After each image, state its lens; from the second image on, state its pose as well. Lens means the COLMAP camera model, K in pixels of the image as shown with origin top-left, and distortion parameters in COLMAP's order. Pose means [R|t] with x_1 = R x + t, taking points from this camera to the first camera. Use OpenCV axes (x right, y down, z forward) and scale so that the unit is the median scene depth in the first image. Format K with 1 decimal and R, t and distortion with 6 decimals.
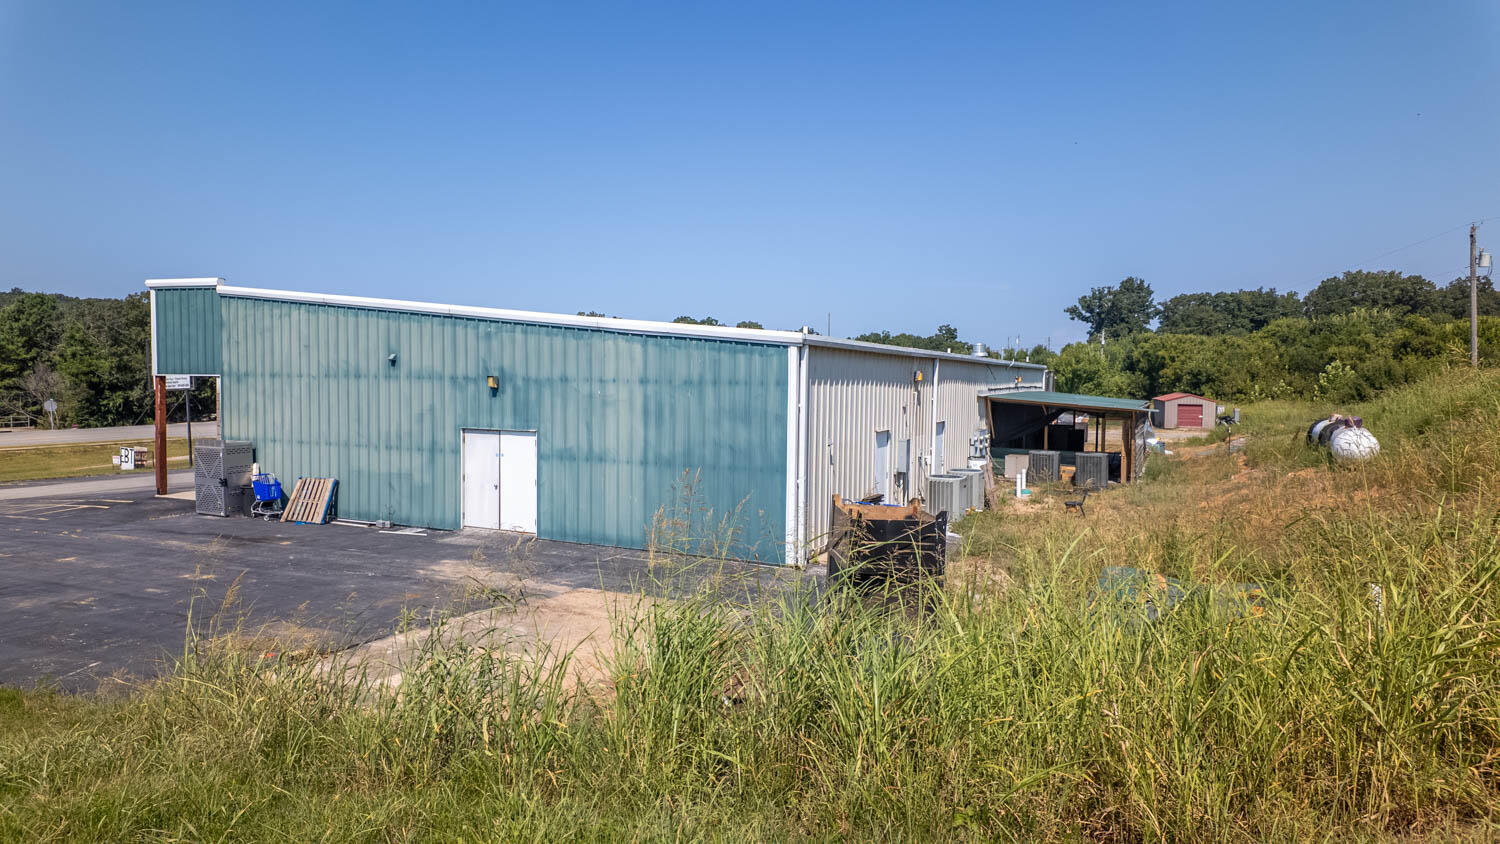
lens RADIAL K [[934.9, 0, 750.0], [0, 934.9, 422.0], [0, 0, 1]] dist [-0.003367, -0.000742]
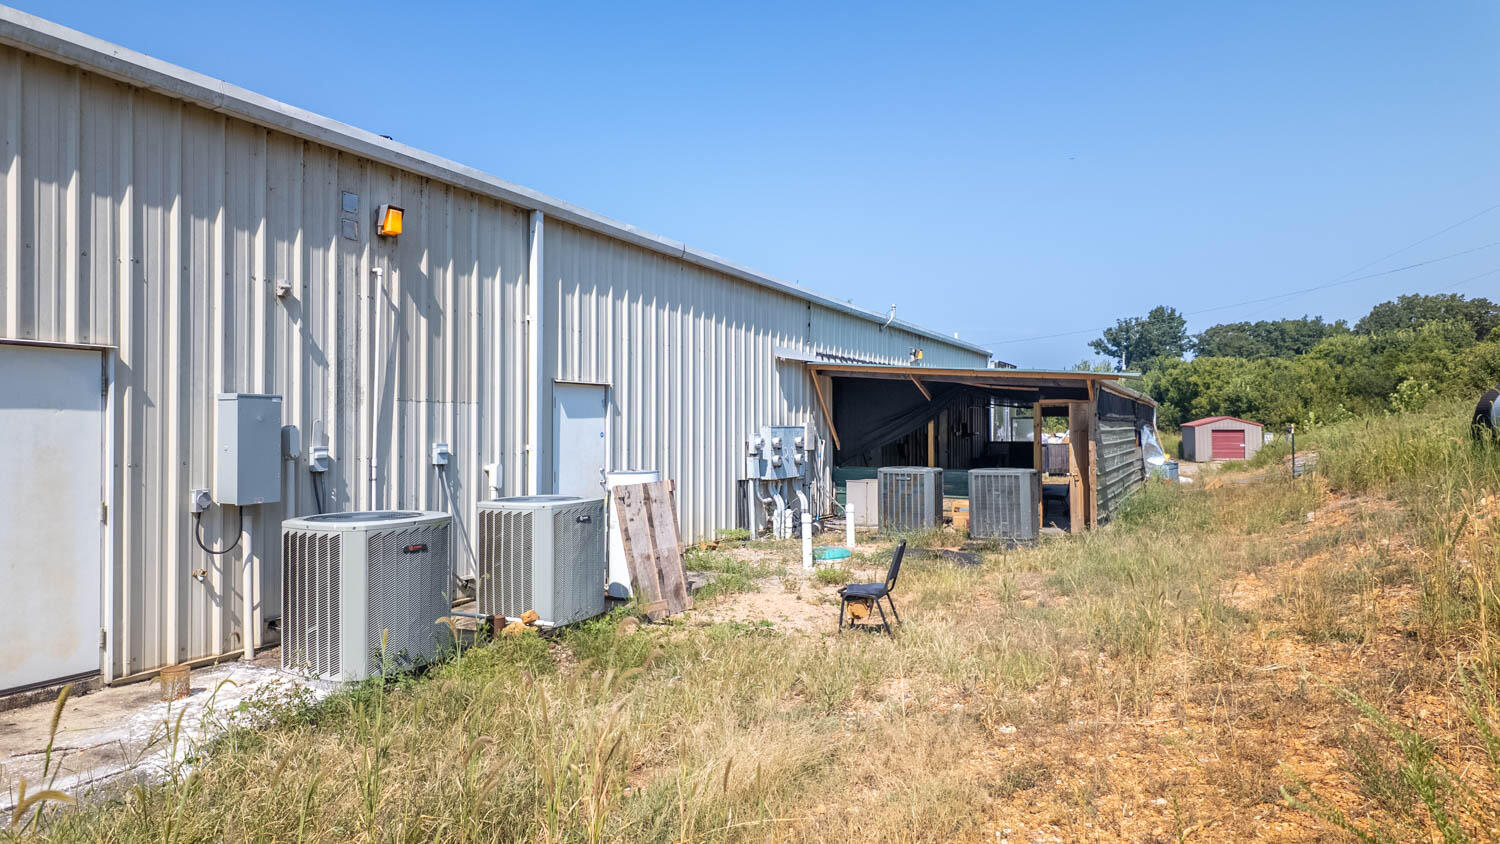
lens RADIAL K [[972.1, 0, 750.0], [0, 972.1, 422.0], [0, 0, 1]] dist [-0.002104, -0.000512]
pose [[0.999688, -0.014016, -0.020654, 0.056141], [0.012874, 0.998435, -0.054425, 0.007857], [0.021385, 0.054142, 0.998304, 0.114414]]
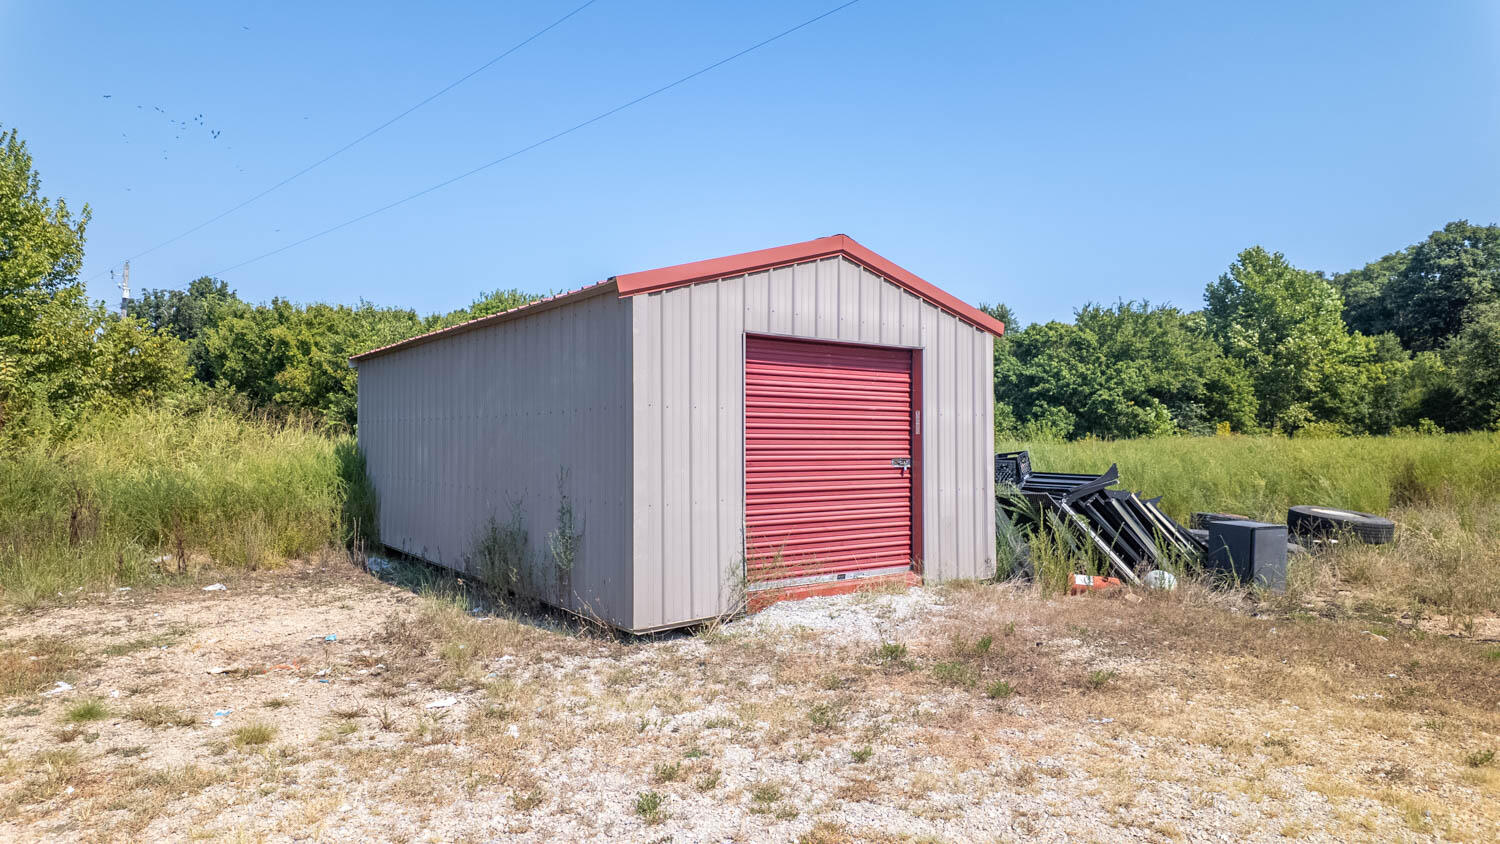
lens RADIAL K [[972.1, 0, 750.0], [0, 972.1, 422.0], [0, 0, 1]] dist [-0.002104, -0.000512]
pose [[0.627326, 0.003662, 0.778748, 0.229069], [0.046765, 0.998007, -0.042365, -0.003868], [-0.777351, 0.062995, 0.625905, 0.555596]]
